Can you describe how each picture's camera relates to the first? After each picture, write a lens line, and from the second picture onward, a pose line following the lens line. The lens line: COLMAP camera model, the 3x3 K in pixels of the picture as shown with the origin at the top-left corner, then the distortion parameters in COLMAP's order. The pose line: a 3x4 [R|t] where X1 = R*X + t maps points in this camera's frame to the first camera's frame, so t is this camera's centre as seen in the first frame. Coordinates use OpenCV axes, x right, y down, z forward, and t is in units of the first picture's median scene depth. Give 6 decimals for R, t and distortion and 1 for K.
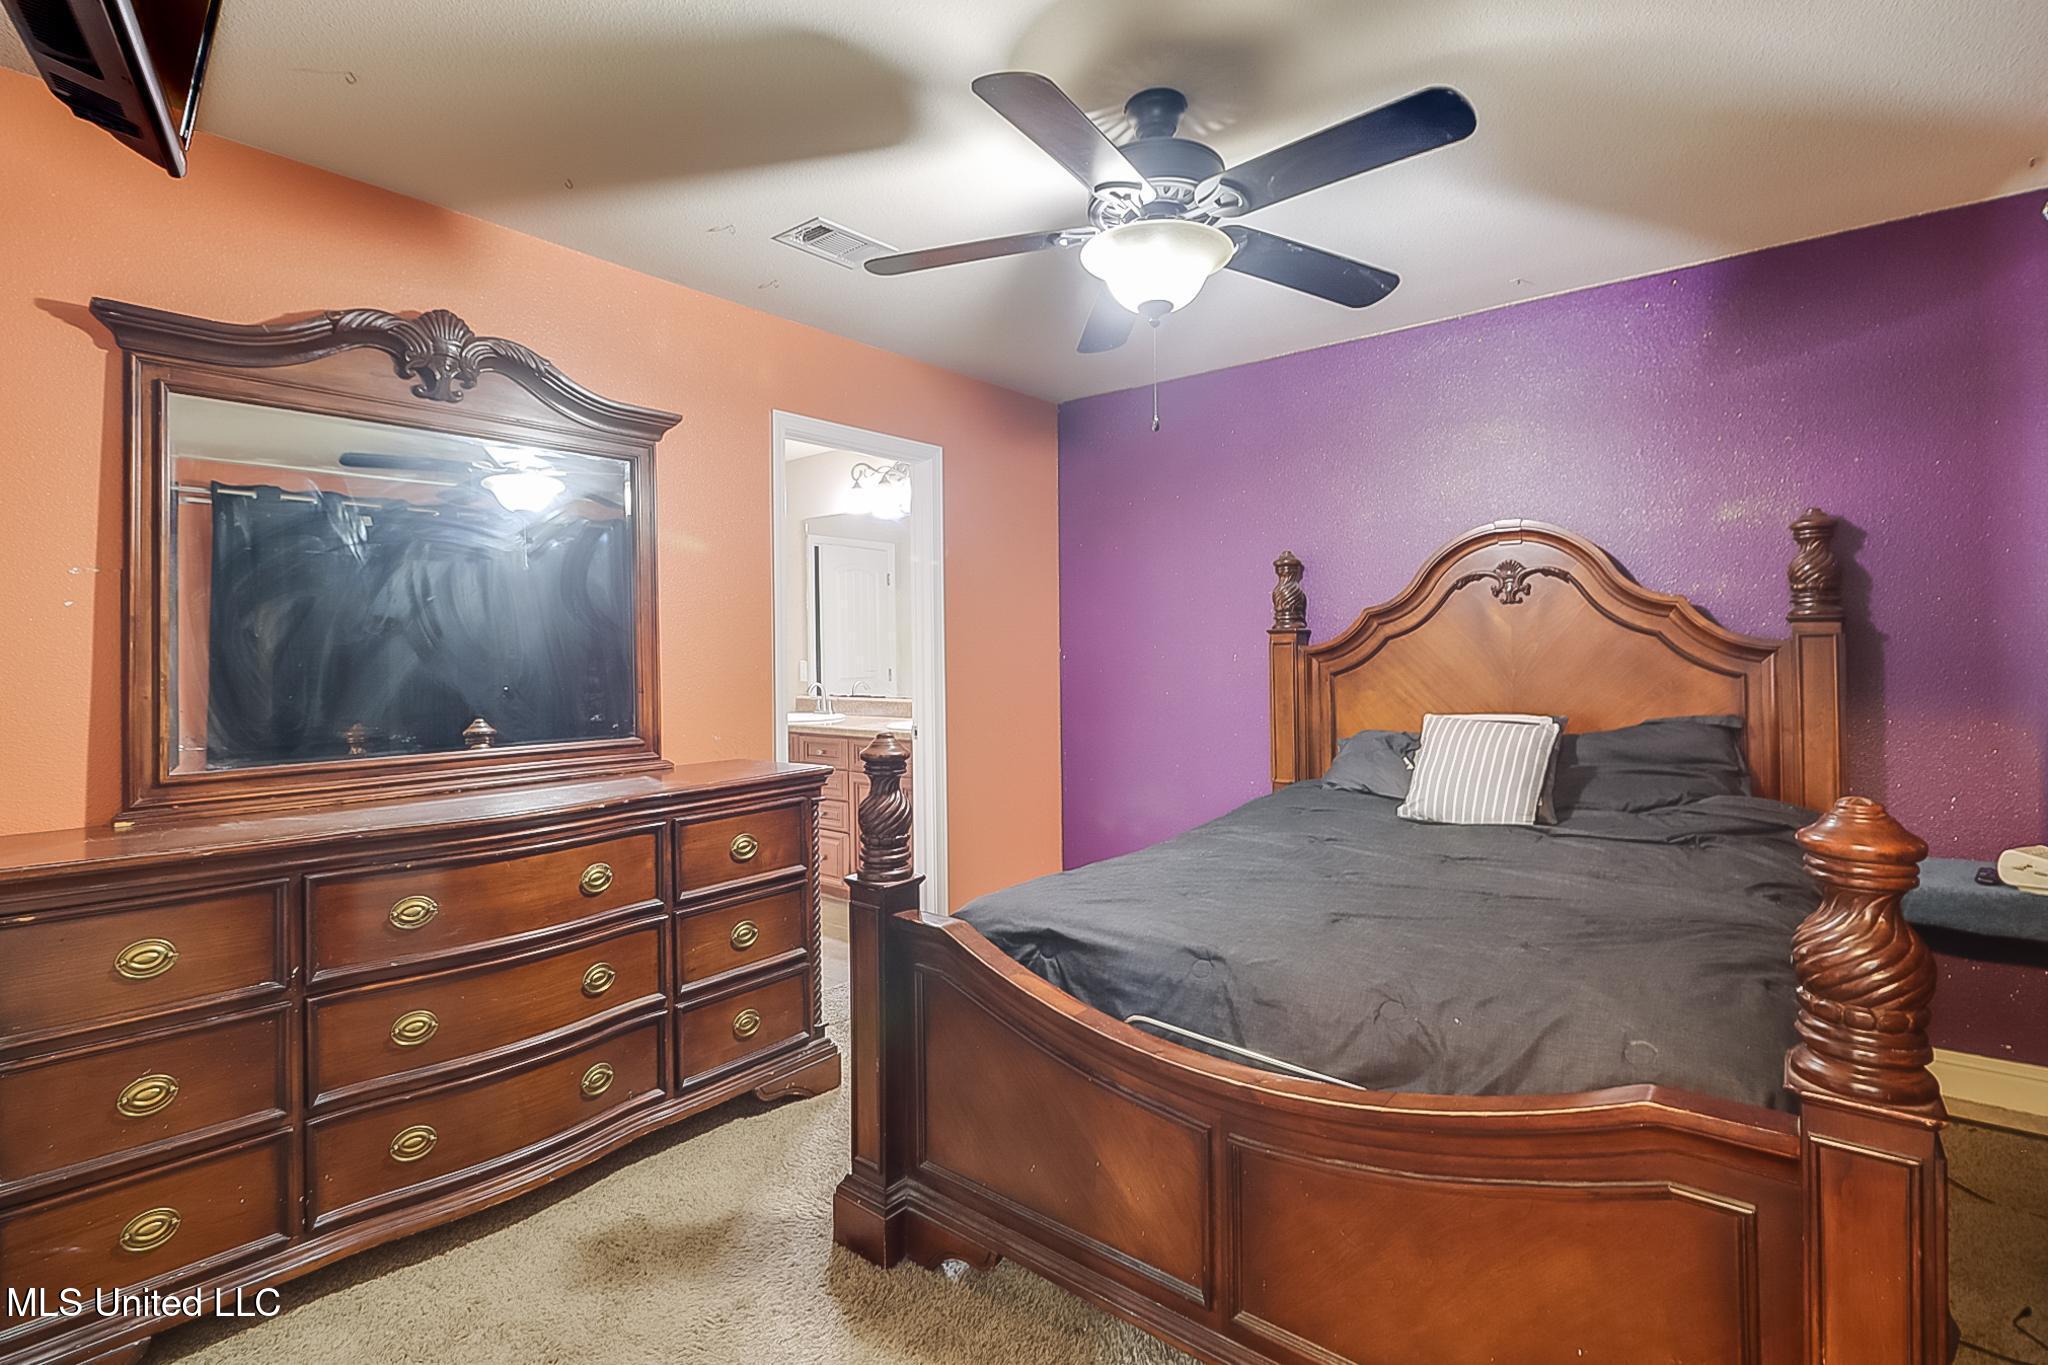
lens RADIAL K [[969.9, 0, 1015.8], [0, 969.9, 658.4], [0, 0, 1]] dist [0.002082, -0.012610]
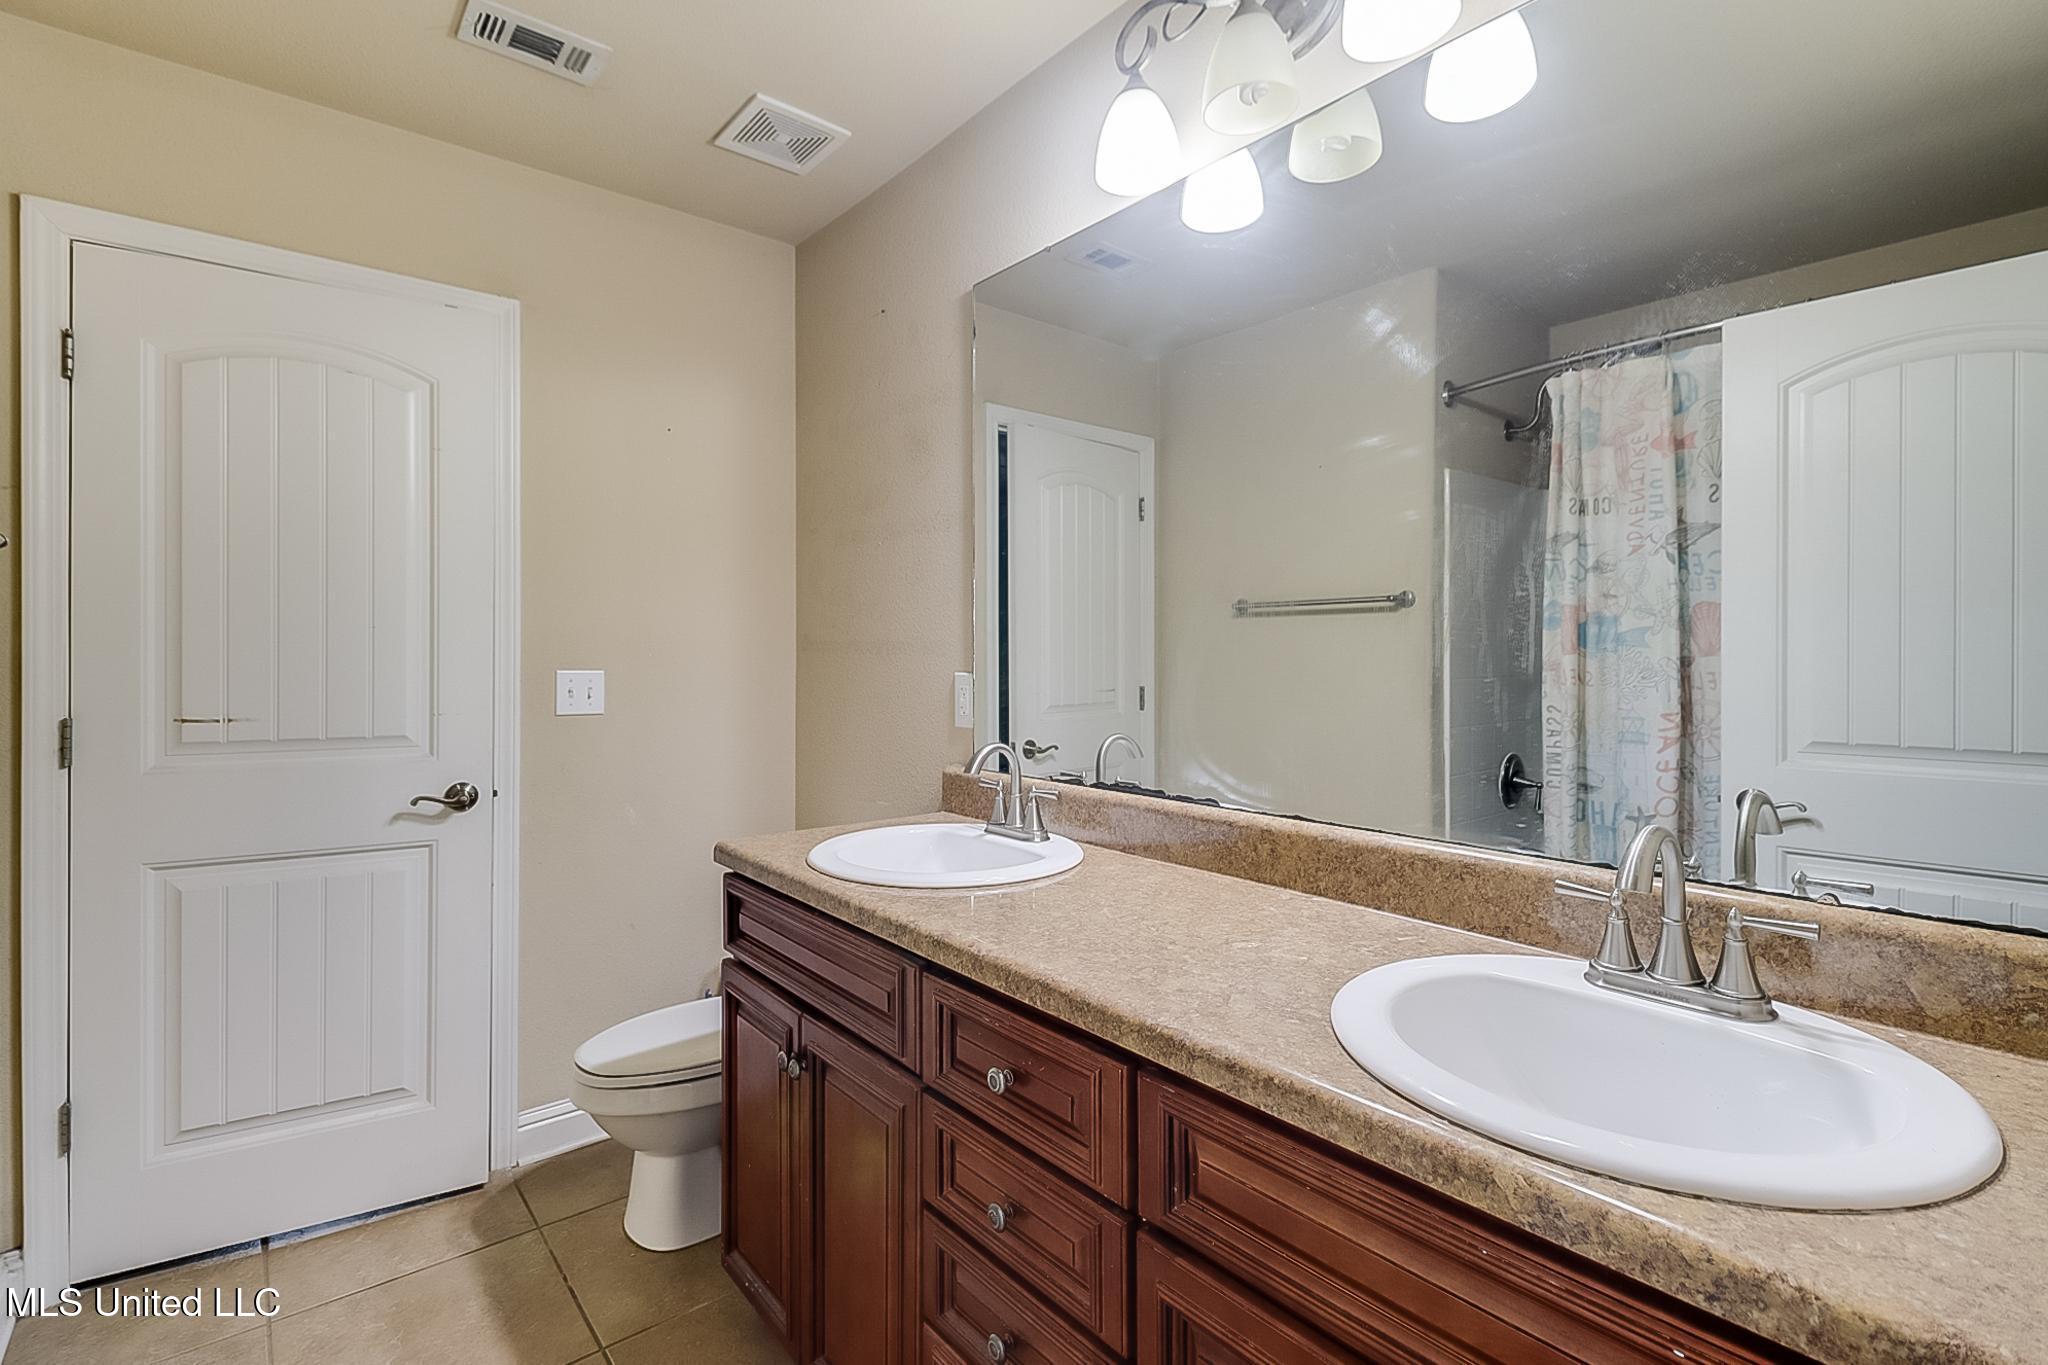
lens RADIAL K [[969.9, 0, 1015.8], [0, 969.9, 658.4], [0, 0, 1]] dist [0.002082, -0.012610]
pose [[0.981761, 0.010488, -0.189831, -0.133239], [-0.011040, 0.999937, -0.001852, -0.002276], [0.189800, 0.003914, 0.981815, 0.659960]]
